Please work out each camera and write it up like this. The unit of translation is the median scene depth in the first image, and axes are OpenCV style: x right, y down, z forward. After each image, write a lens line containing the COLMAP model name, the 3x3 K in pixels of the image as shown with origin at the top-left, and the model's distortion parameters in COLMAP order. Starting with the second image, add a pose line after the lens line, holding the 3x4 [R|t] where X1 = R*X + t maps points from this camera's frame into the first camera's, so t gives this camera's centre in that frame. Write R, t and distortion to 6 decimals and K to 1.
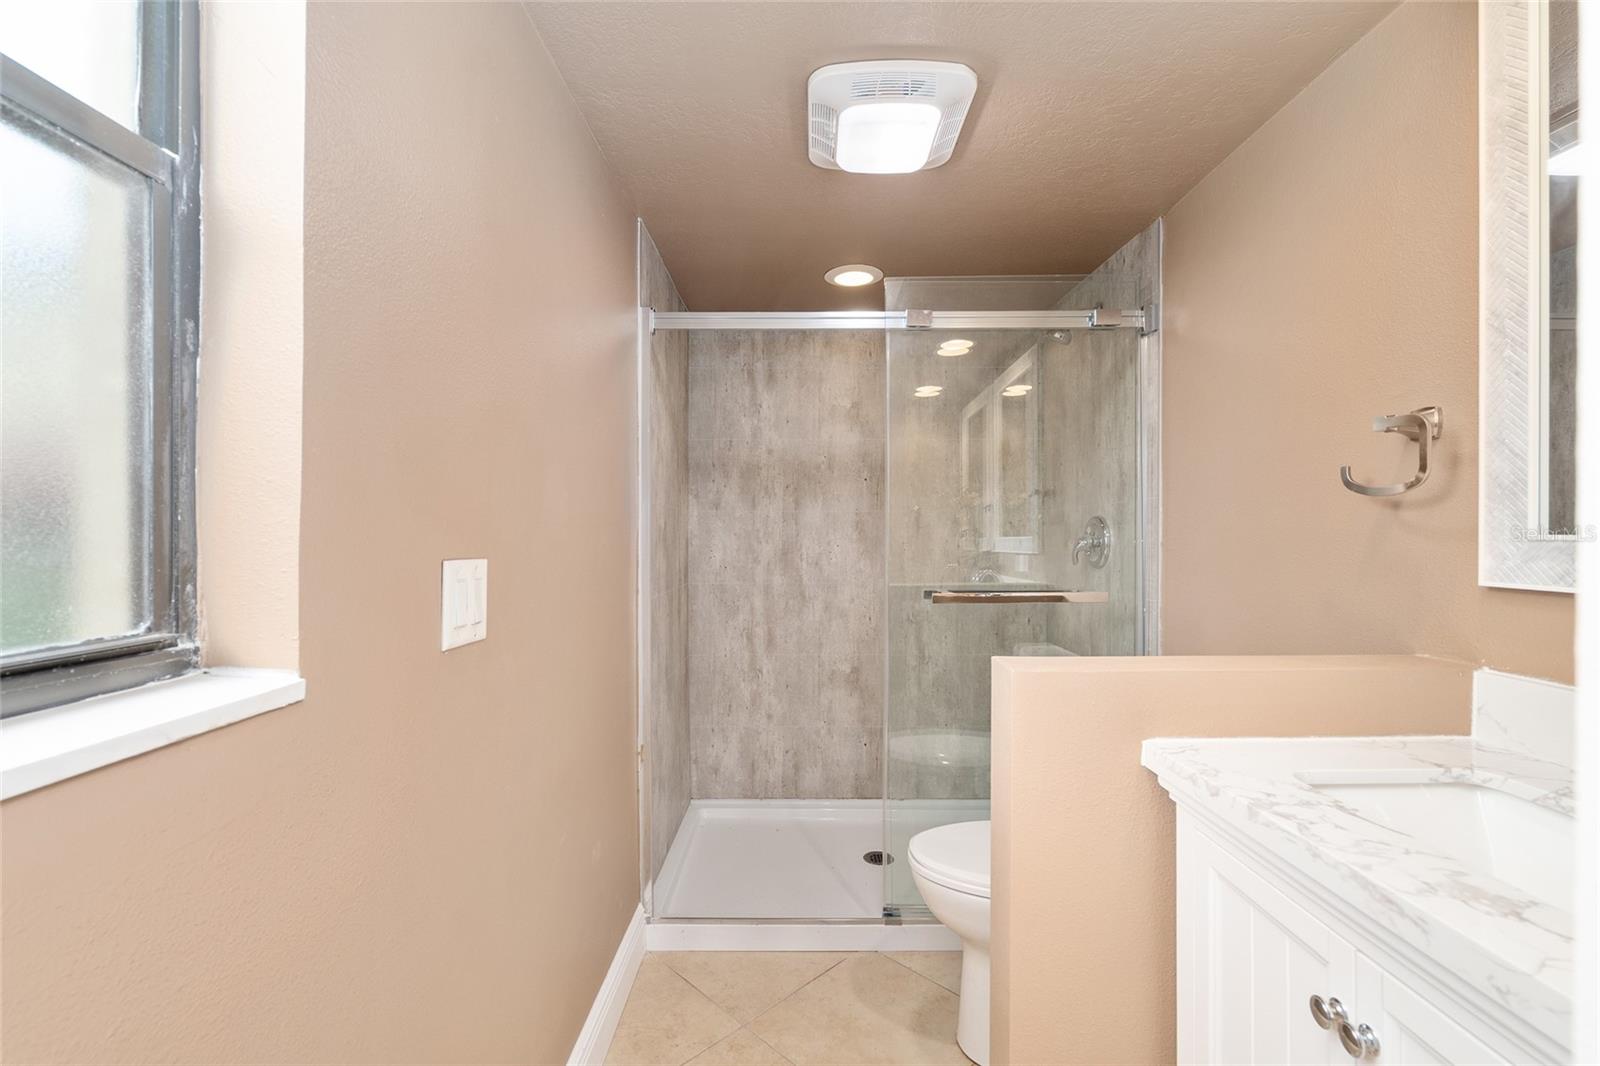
lens RADIAL K [[700.4, 0, 800.0], [0, 700.4, 533.0], [0, 0, 1]] dist [0.000647, -0.000125]
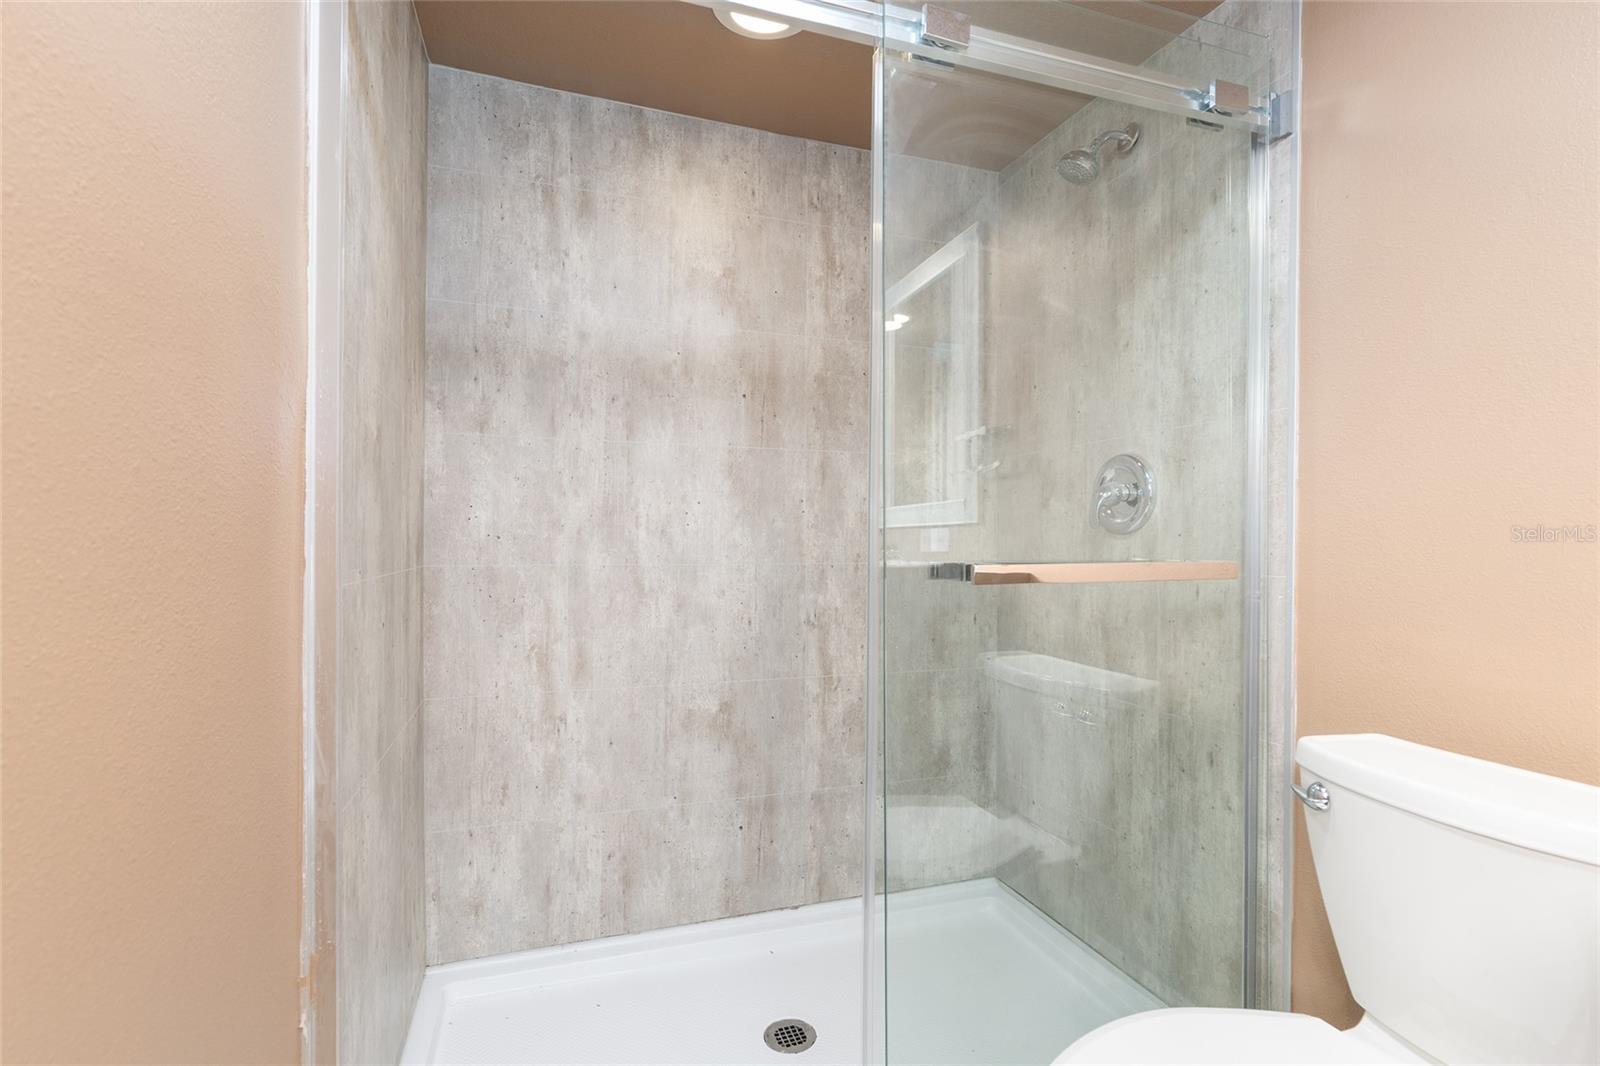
lens RADIAL K [[749.0, 0, 796.9], [0, 749.0, 536.3], [0, 0, 1]] dist [0.000188, -0.000448]
pose [[0.945771, 0.008502, 0.324723, -0.075381], [-0.009853, 0.999948, 0.002516, 0.044867], [-0.324685, -0.005579, 0.945806, 0.365056]]
